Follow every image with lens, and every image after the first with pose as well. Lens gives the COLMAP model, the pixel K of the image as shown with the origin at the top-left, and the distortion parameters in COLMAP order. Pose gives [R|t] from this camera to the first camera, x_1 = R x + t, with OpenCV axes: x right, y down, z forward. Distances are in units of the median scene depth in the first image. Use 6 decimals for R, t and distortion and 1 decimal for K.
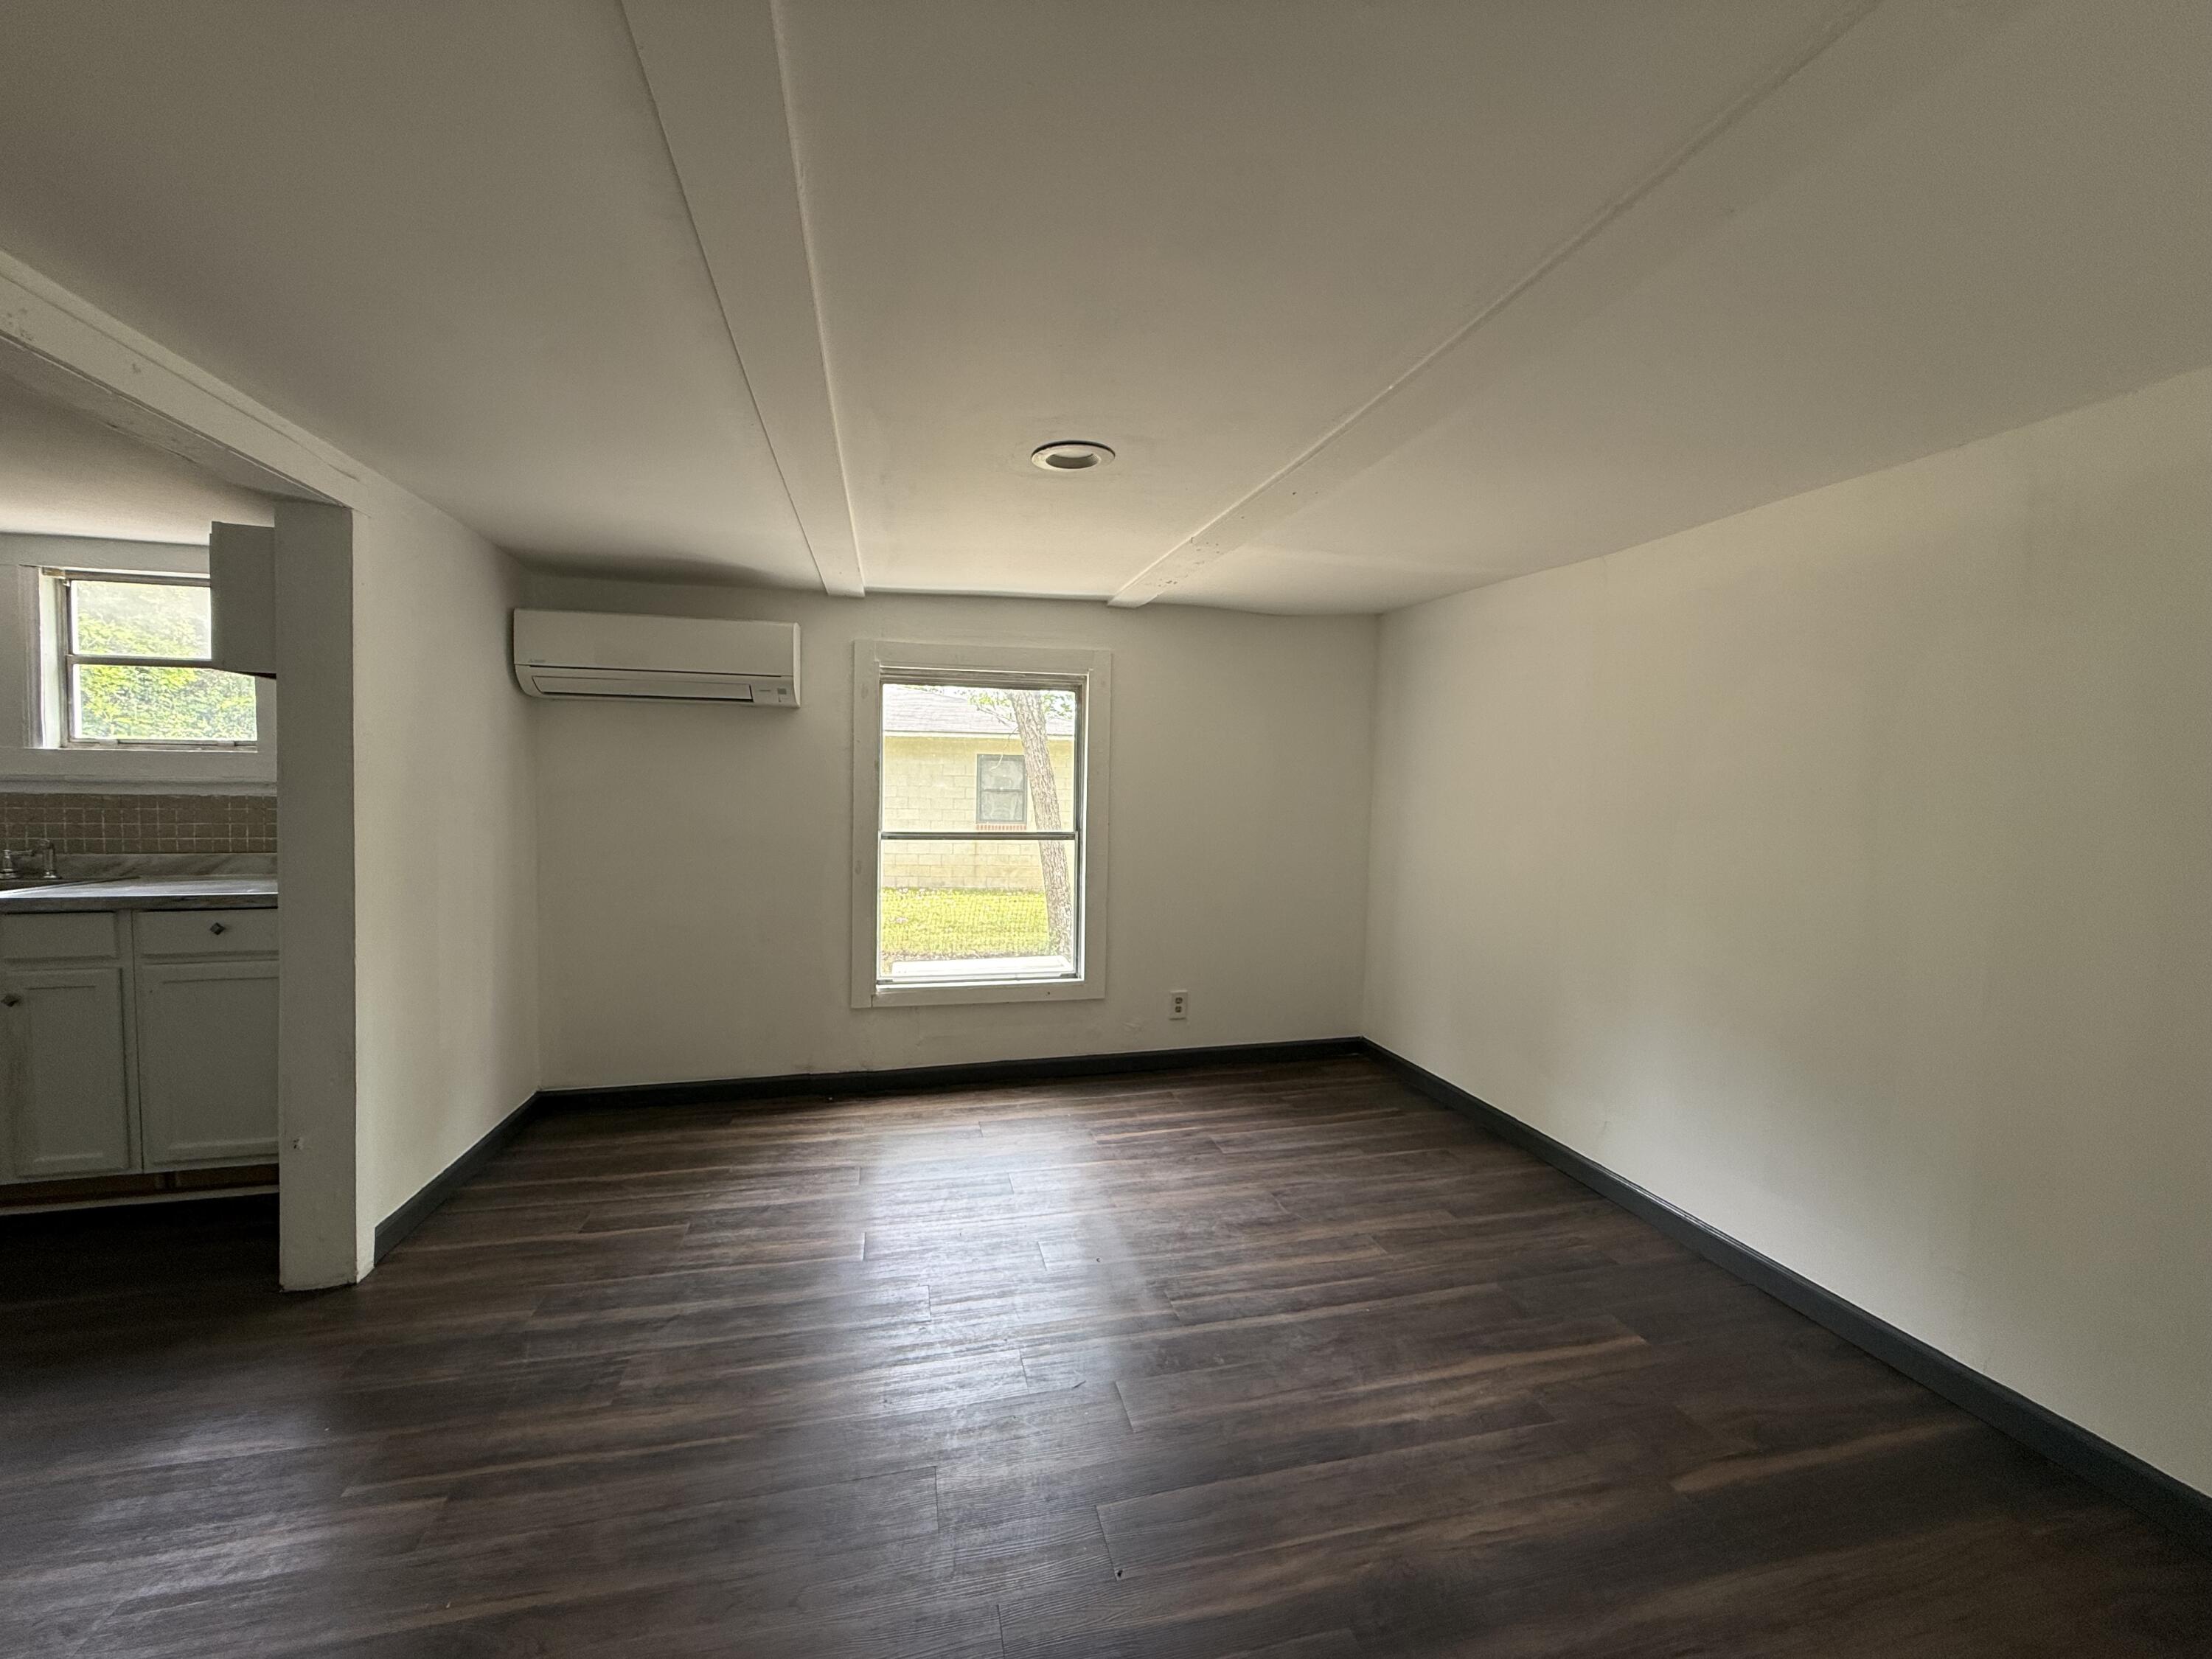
lens RADIAL K [[882.3, 0, 1103.2], [0, 882.3, 826.7], [0, 0, 1]] dist [-0.001193, 0.000688]
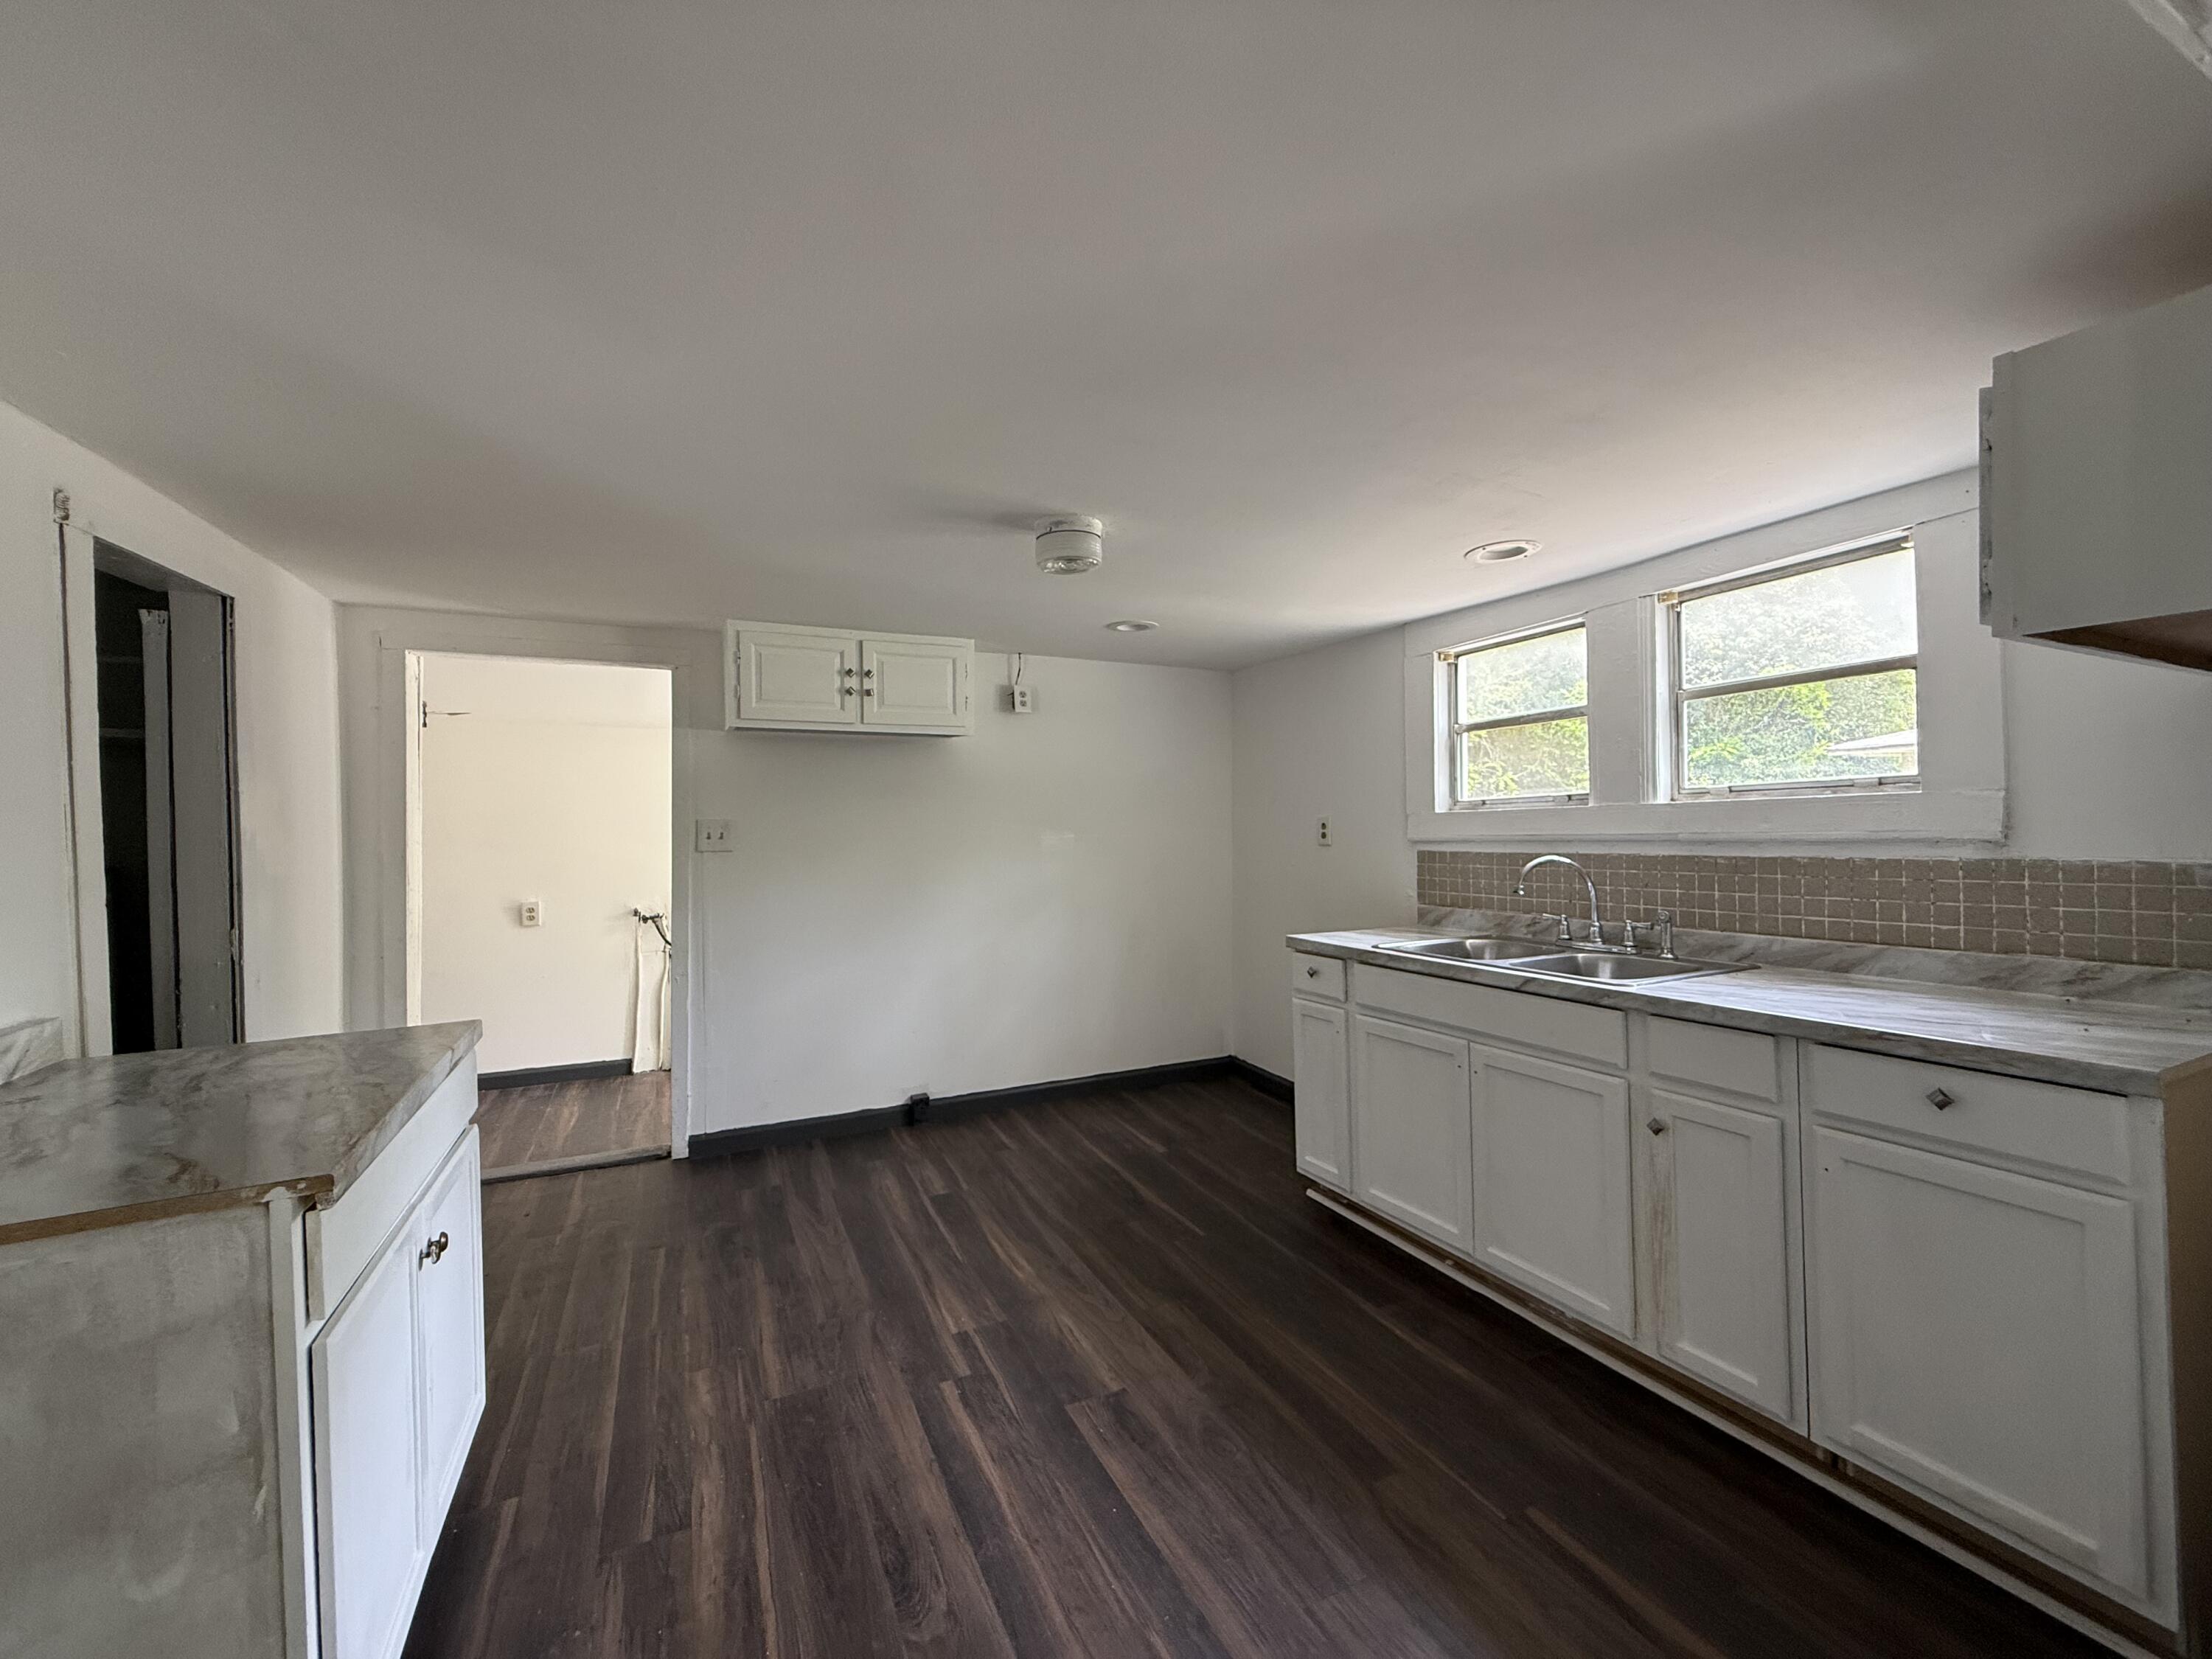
lens RADIAL K [[882.3, 0, 1103.2], [0, 882.3, 826.7], [0, 0, 1]] dist [-0.001193, 0.000688]
pose [[0.206221, -0.026273, -0.978153, -0.460564], [-0.019607, 0.999328, -0.030976, -0.027650], [0.978309, 0.025567, 0.205567, 0.287355]]
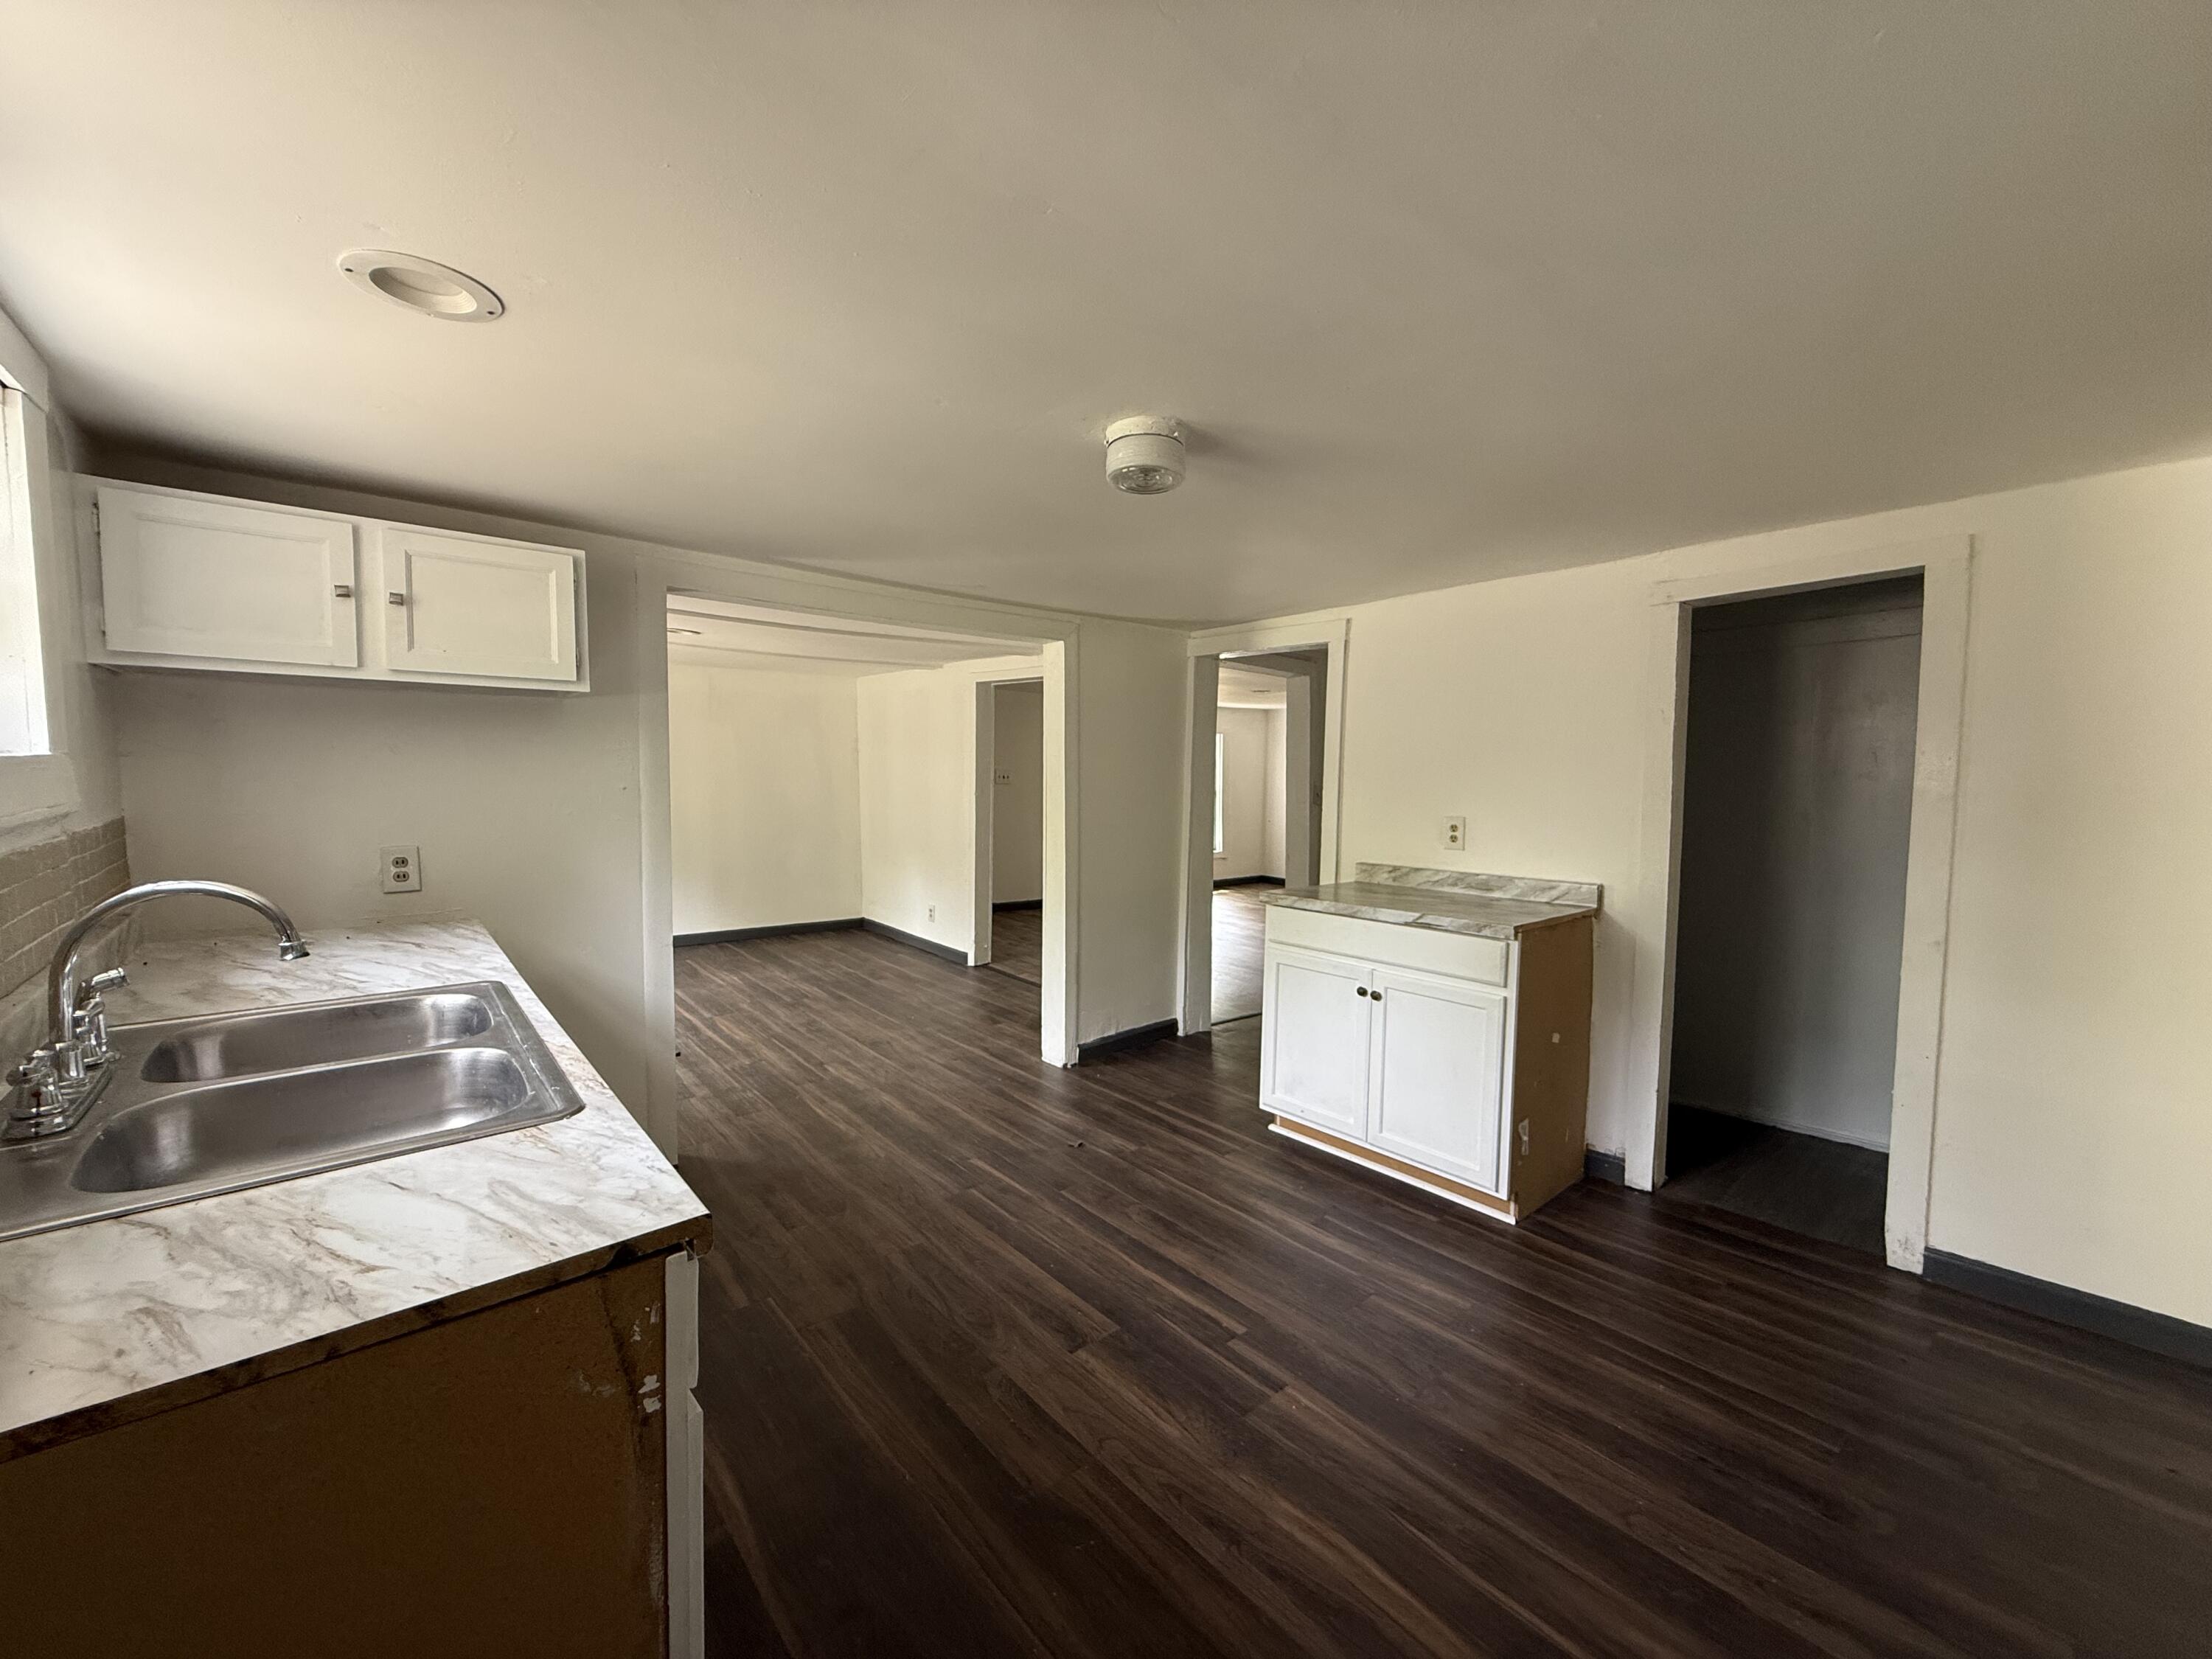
lens RADIAL K [[882.3, 0, 1103.2], [0, 882.3, 826.7], [0, 0, 1]] dist [-0.001193, 0.000688]
pose [[-0.446383, -0.085968, 0.890703, -1.801666], [0.014145, 0.994572, 0.103082, -0.095389], [-0.894730, 0.058613, -0.442744, 0.738488]]
